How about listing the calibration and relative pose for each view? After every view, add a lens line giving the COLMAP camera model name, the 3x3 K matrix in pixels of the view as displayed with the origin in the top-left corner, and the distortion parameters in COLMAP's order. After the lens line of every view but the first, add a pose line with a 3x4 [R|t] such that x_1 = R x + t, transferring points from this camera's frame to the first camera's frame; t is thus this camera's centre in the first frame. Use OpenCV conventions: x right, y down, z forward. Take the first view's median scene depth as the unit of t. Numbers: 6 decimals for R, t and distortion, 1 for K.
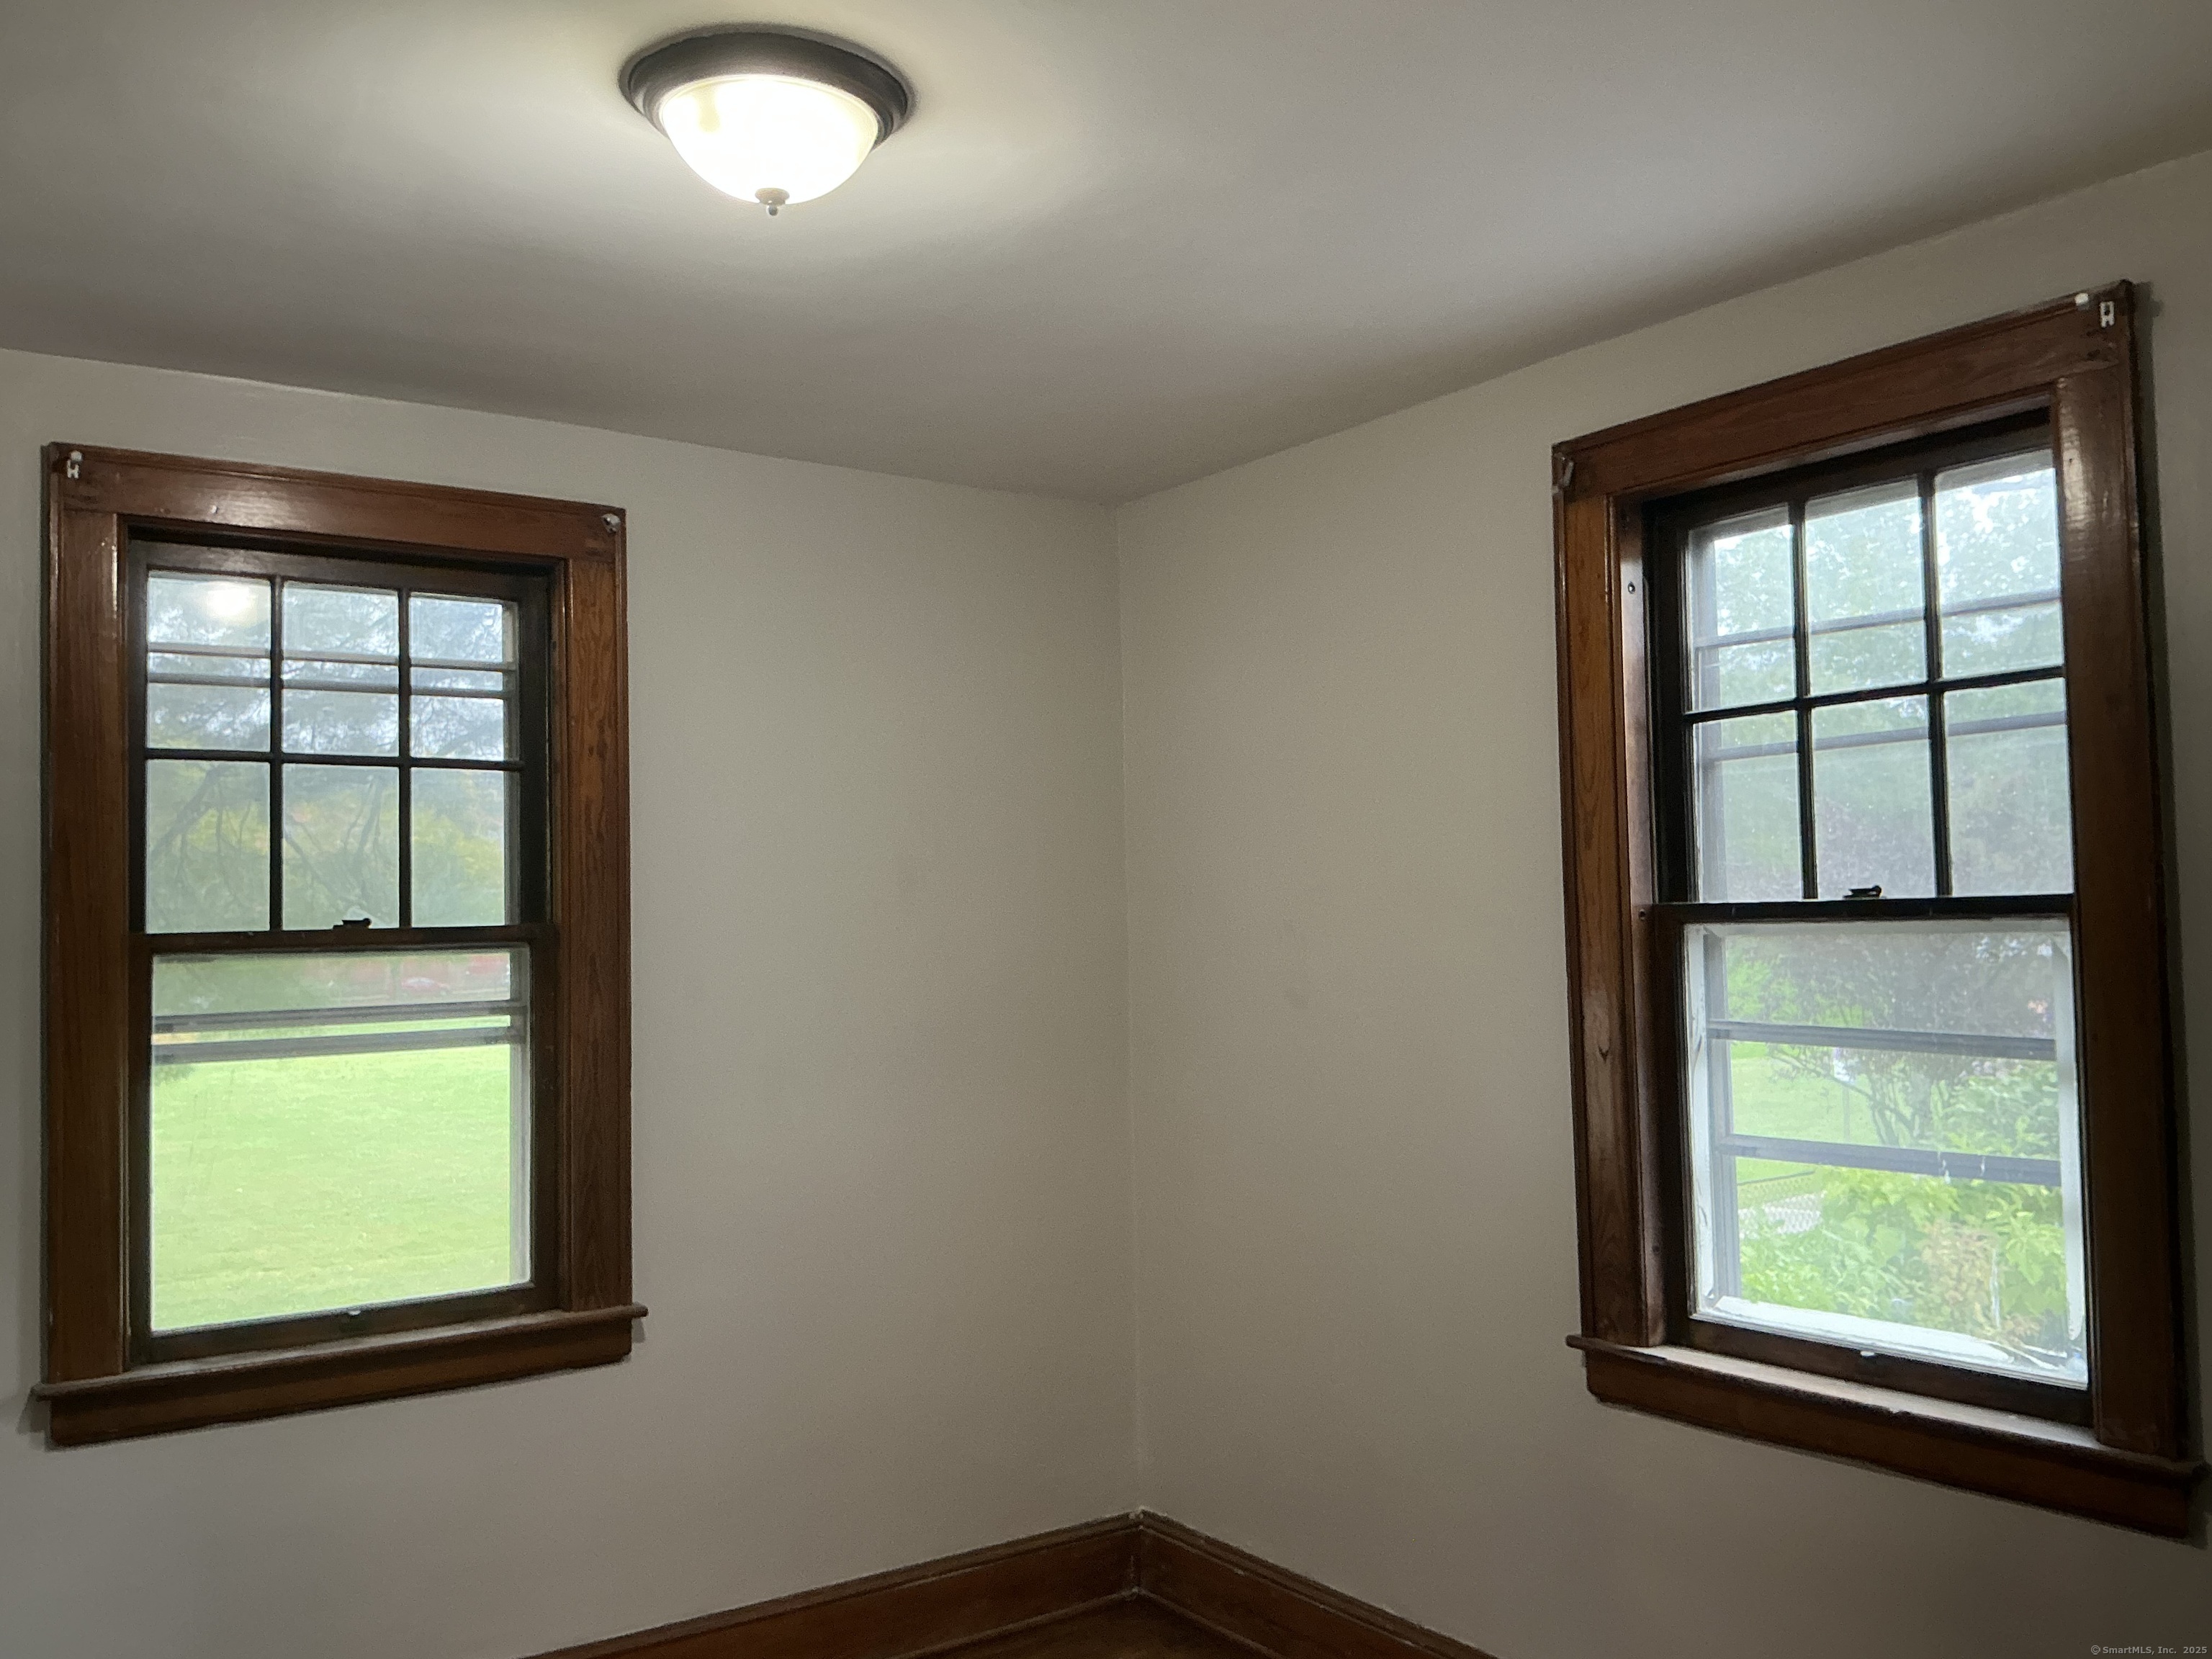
lens RADIAL K [[1844.8, 0, 1112.0], [0, 1844.8, 828.8], [0, 0, 1]] dist [0.165242, -0.348908]
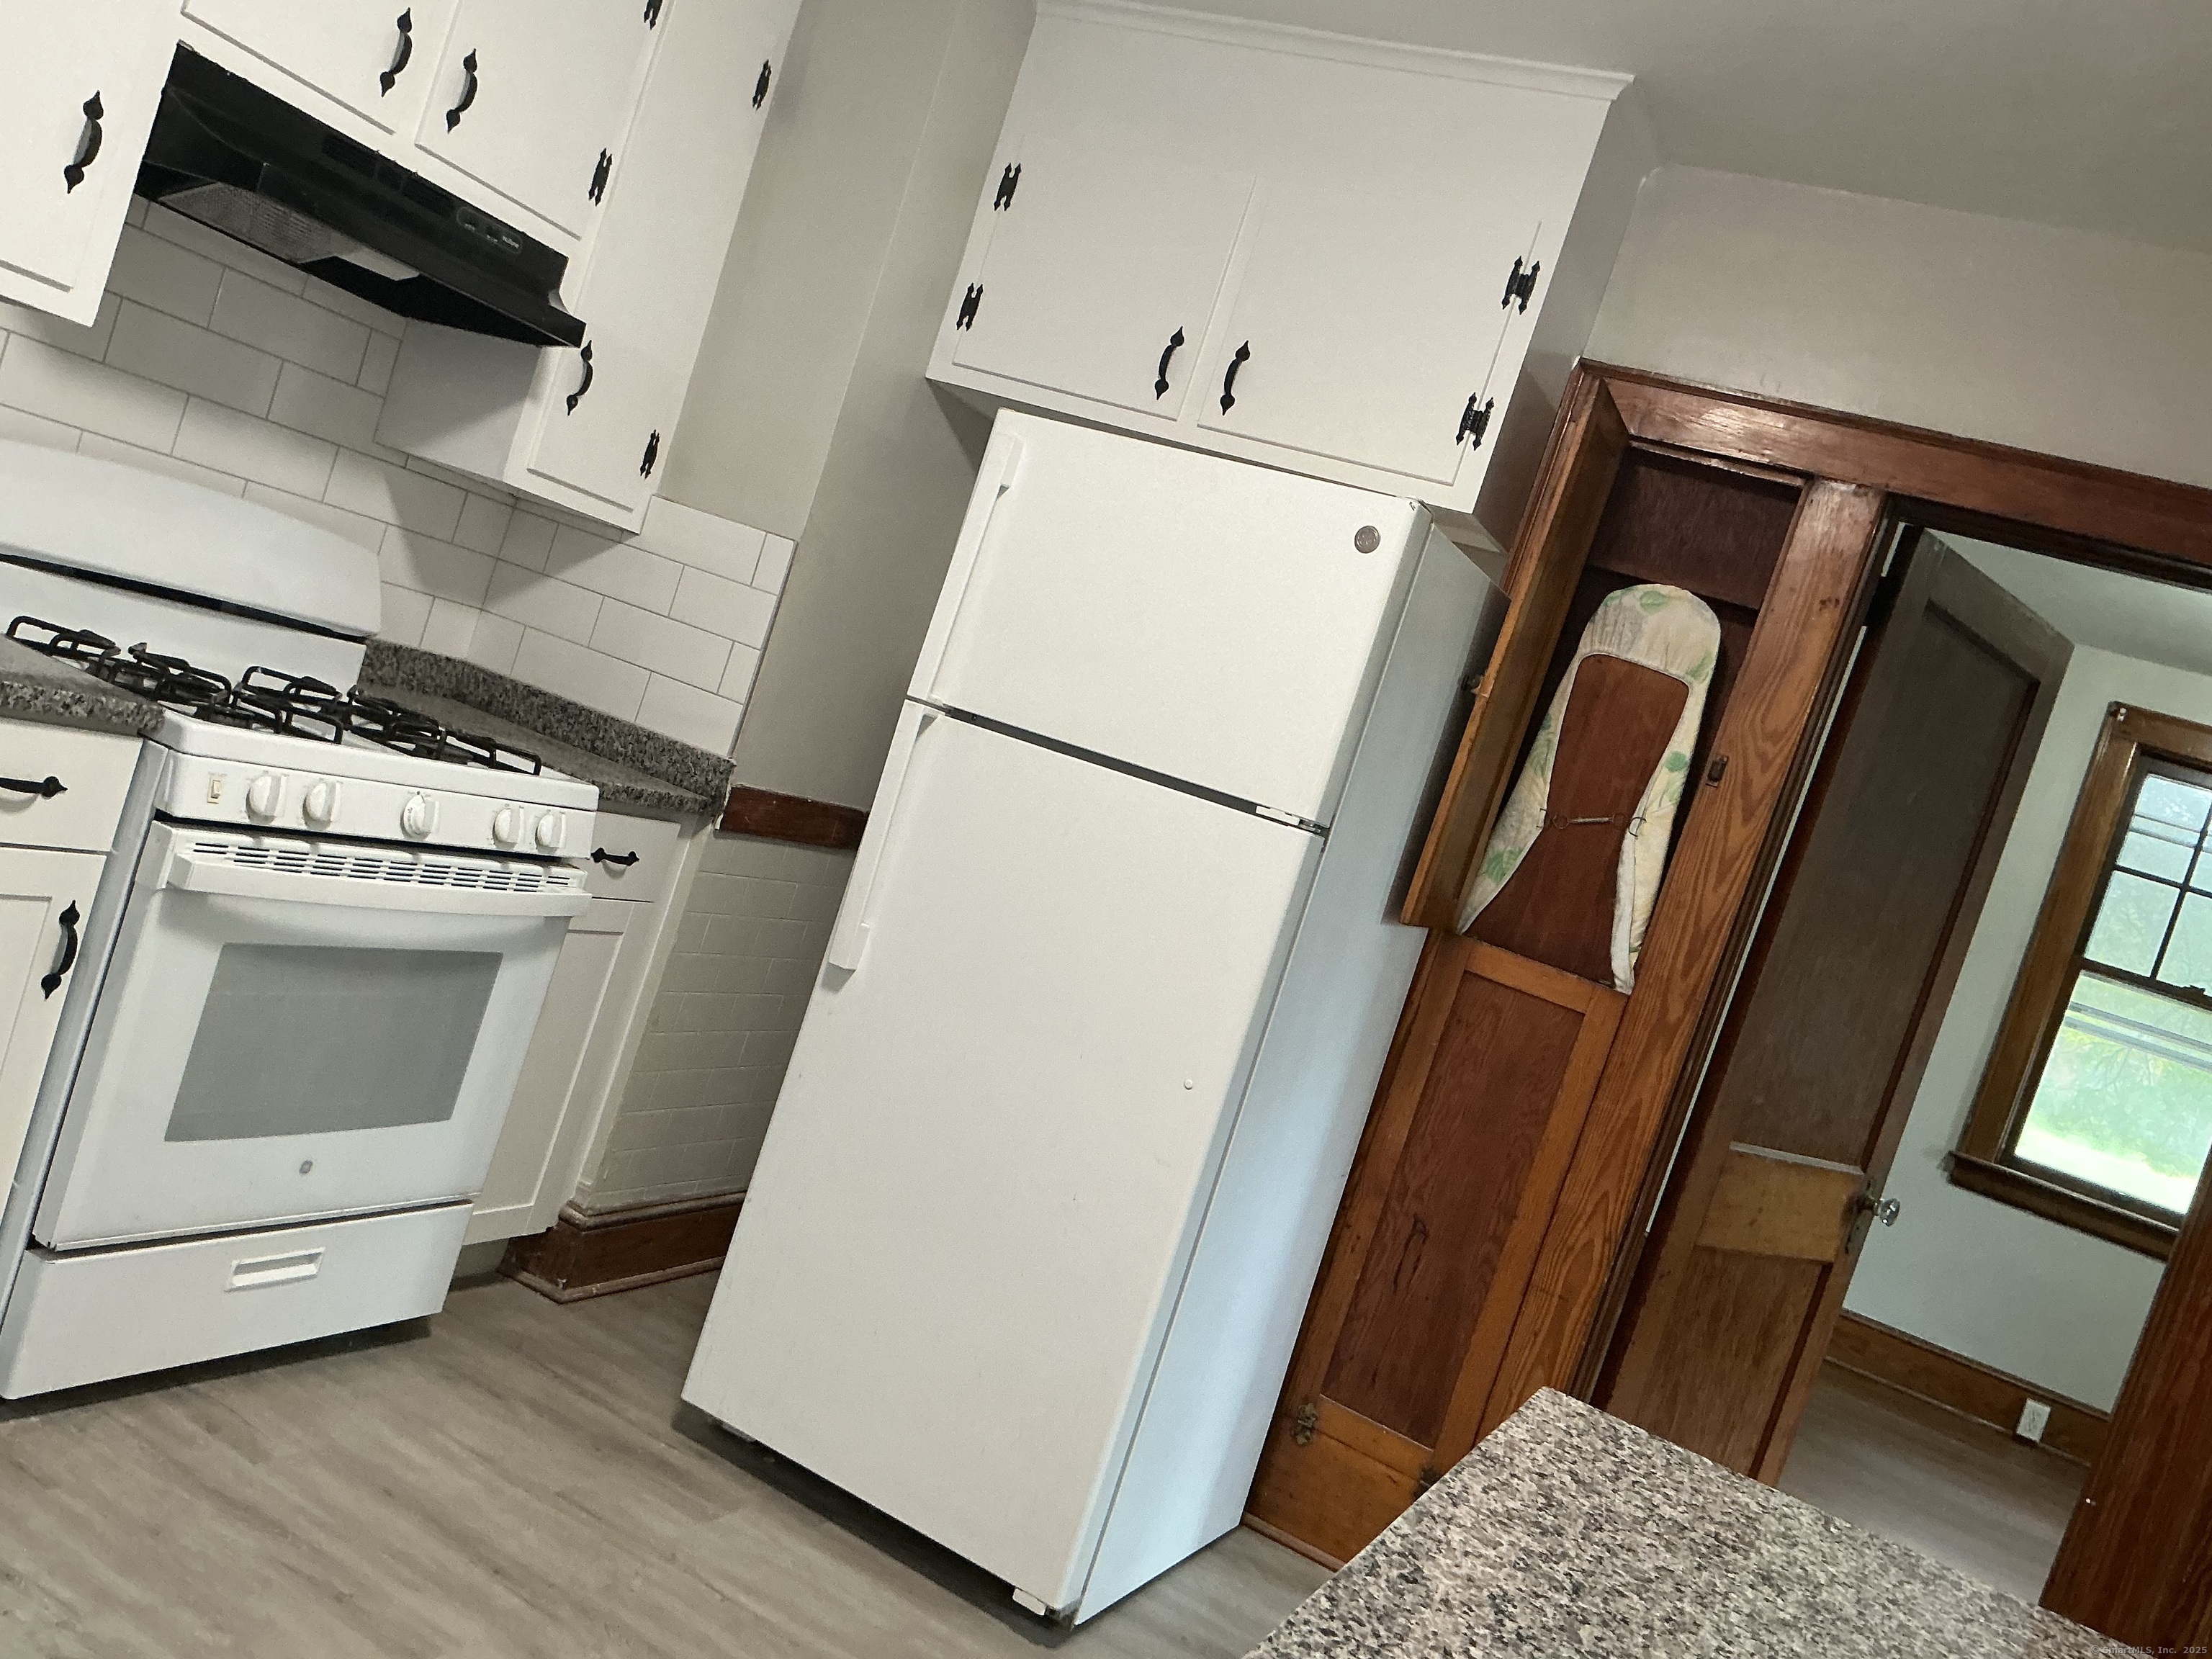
lens RADIAL K [[1844.8, 0, 1112.0], [0, 1844.8, 828.8], [0, 0, 1]] dist [0.165242, -0.348908]
pose [[0.454211, 0.212649, -0.865143, 0.641952], [-0.280396, 0.955866, 0.087737, 0.039347], [0.845618, 0.202732, 0.493791, -0.775549]]
